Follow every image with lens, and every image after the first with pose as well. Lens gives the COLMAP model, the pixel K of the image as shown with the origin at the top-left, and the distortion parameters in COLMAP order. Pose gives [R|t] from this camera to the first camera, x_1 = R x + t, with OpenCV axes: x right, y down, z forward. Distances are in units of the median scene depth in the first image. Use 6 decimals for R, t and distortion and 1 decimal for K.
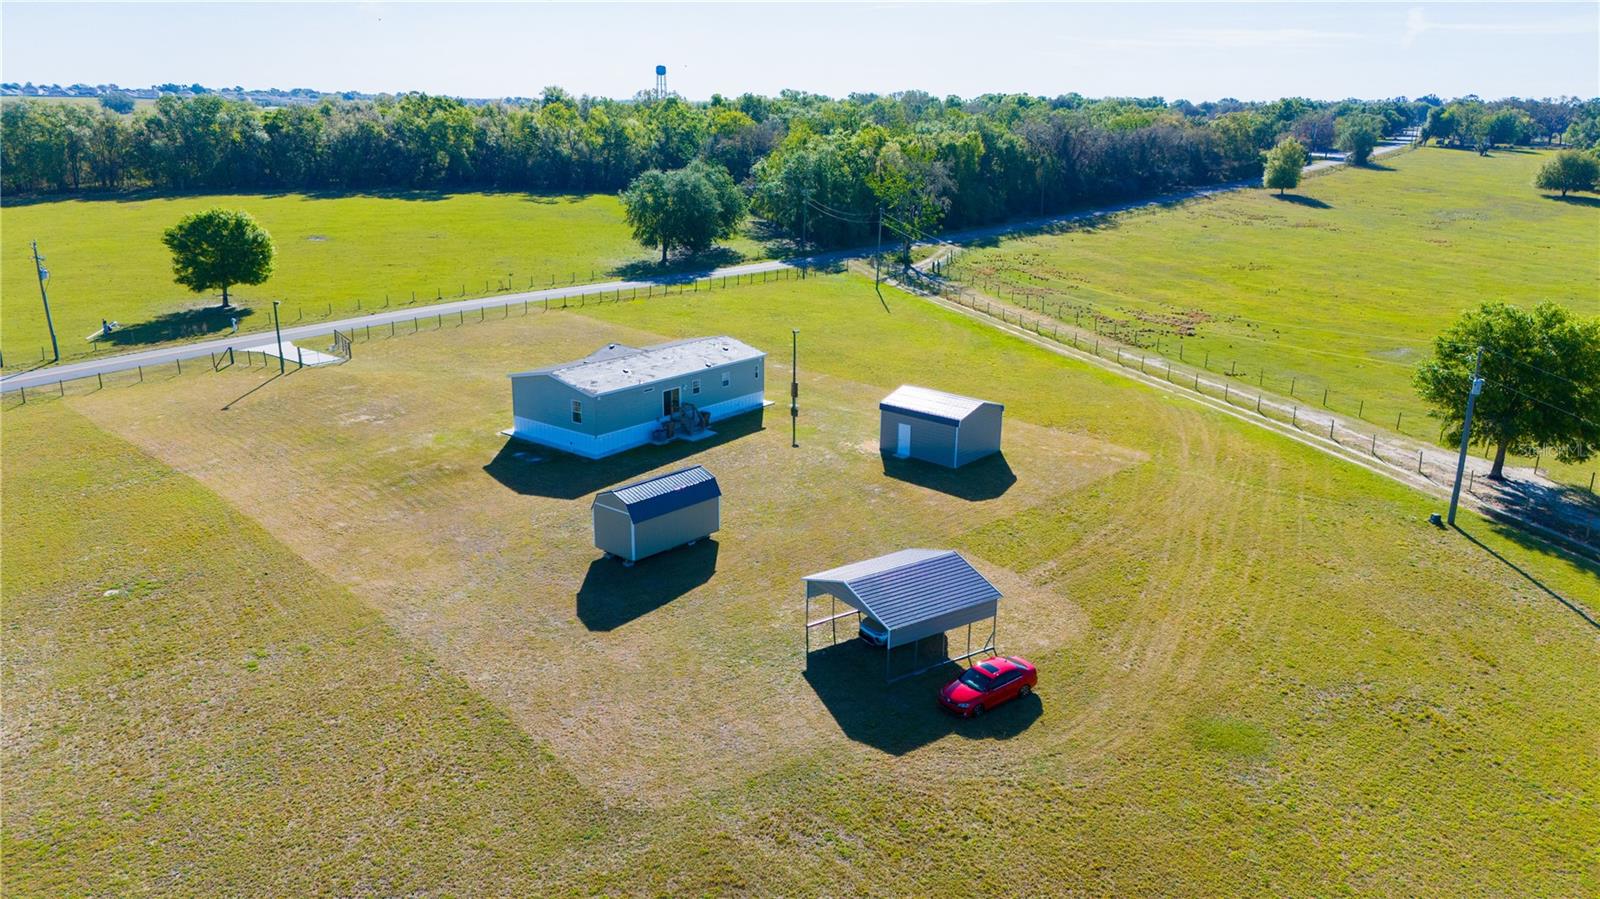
lens RADIAL K [[1165.1, 0, 800.0], [0, 1165.1, 449.5], [0, 0, 1]] dist [0.090397, -0.103428]
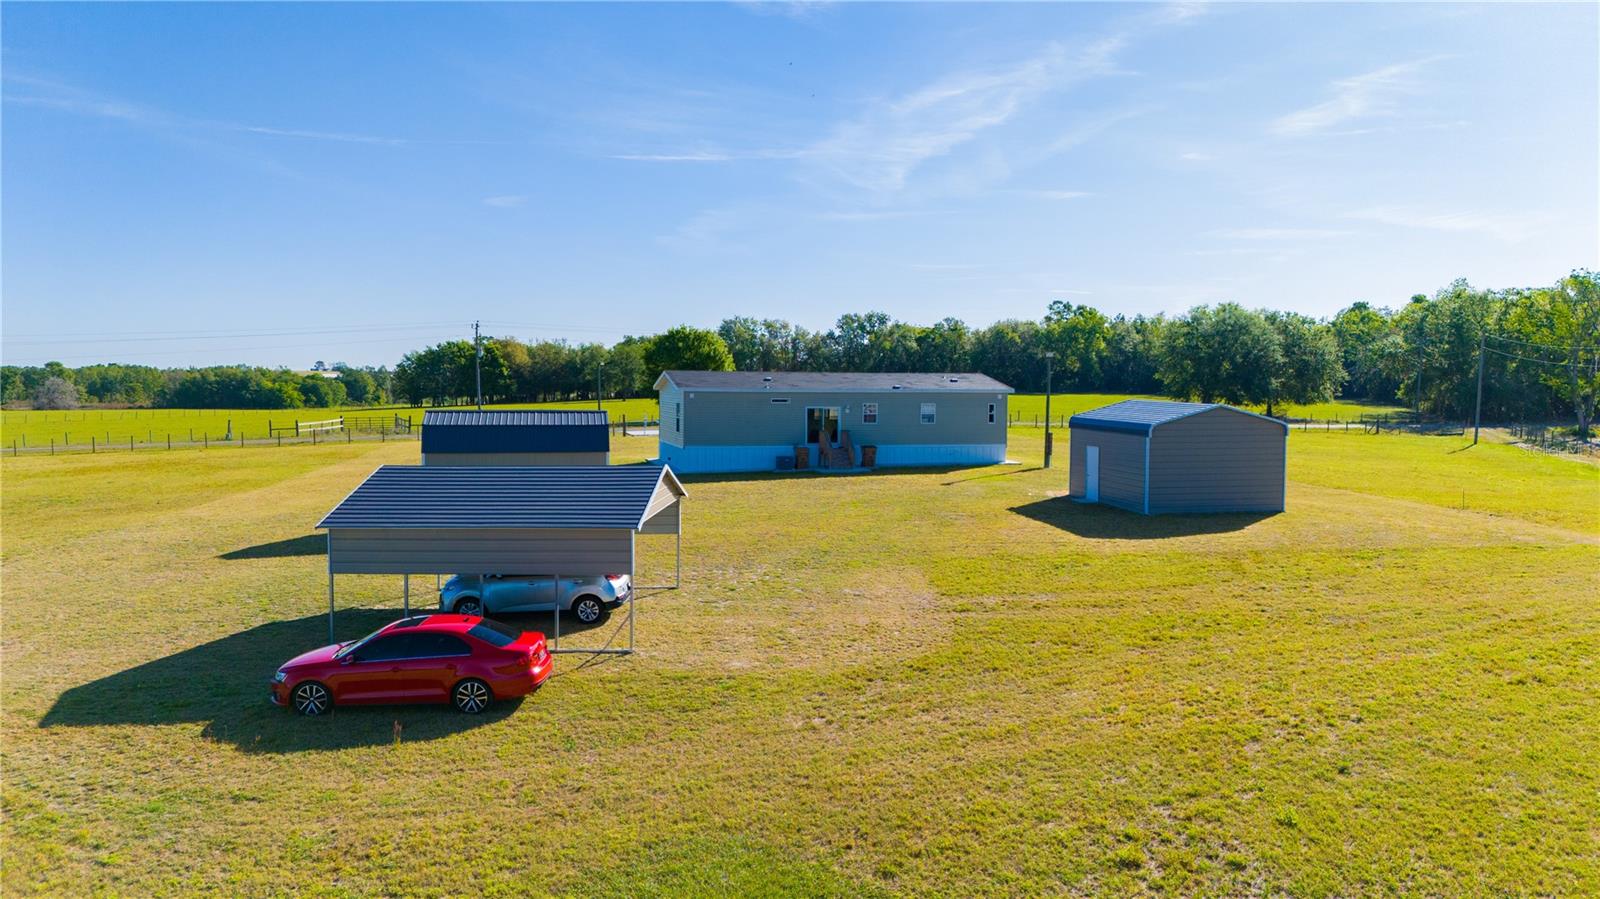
lens RADIAL K [[1165.1, 0, 800.0], [0, 1165.1, 449.5], [0, 0, 1]] dist [0.090397, -0.103428]
pose [[0.801637, 0.024889, -0.597293, 0.199428], [-0.163987, 0.969962, -0.179672, 0.067764], [0.574880, 0.241980, 0.781639, 0.276478]]
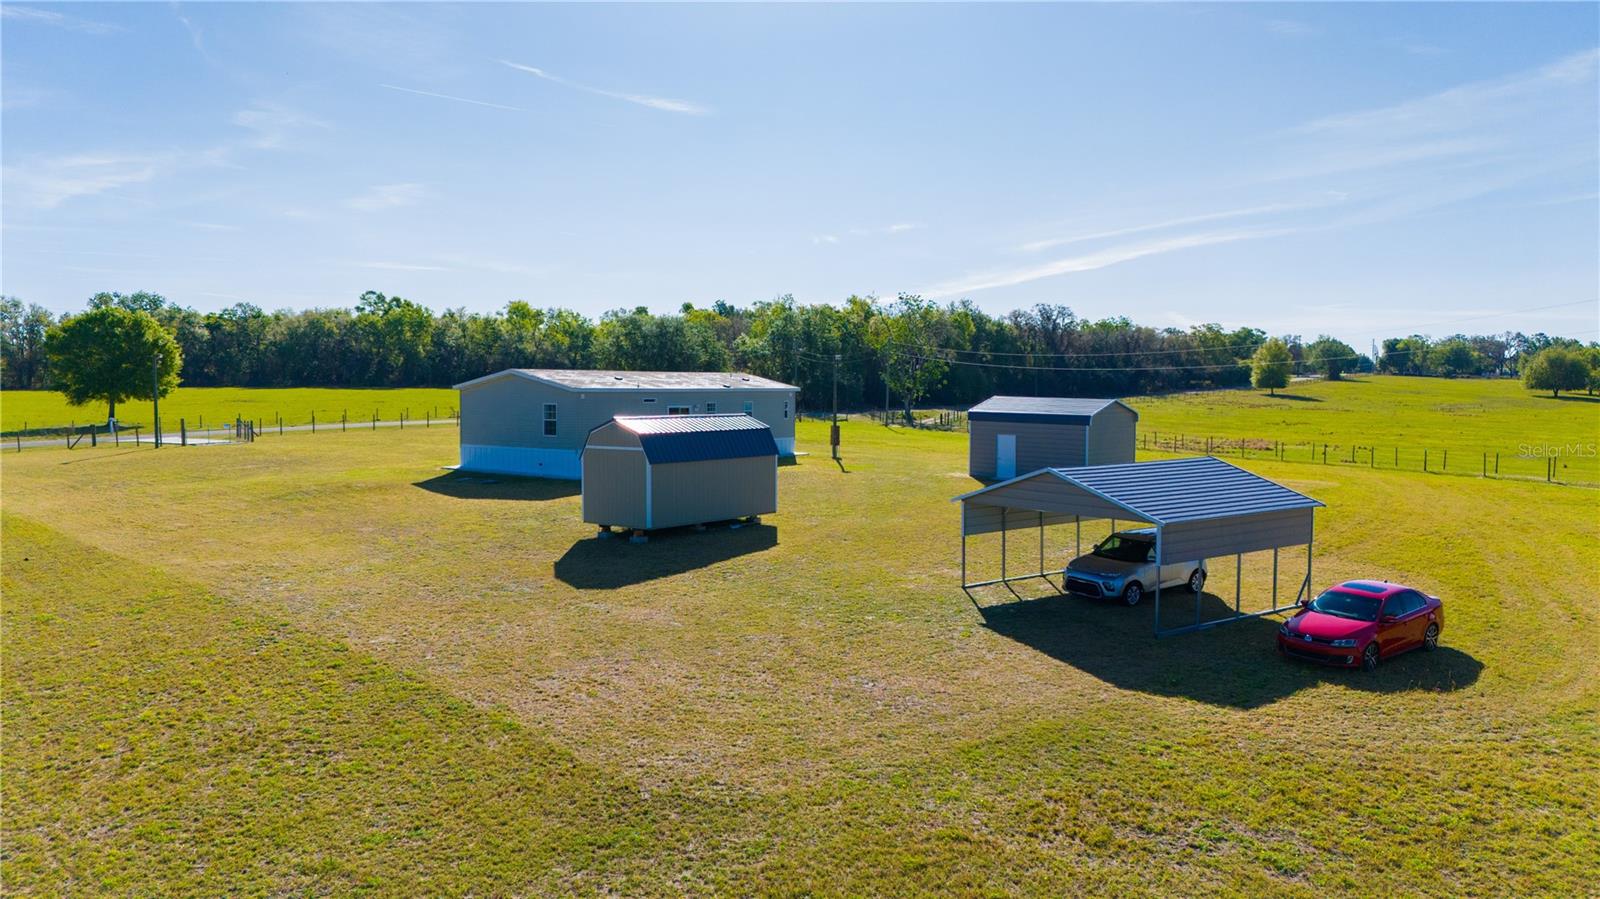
lens RADIAL K [[1165.1, 0, 800.0], [0, 1165.1, 449.5], [0, 0, 1]] dist [0.090397, -0.103428]
pose [[0.999141, -0.010195, 0.040173, -0.042483], [0.019116, 0.973374, -0.228425, 0.095093], [-0.036775, 0.228996, 0.972732, 0.190992]]
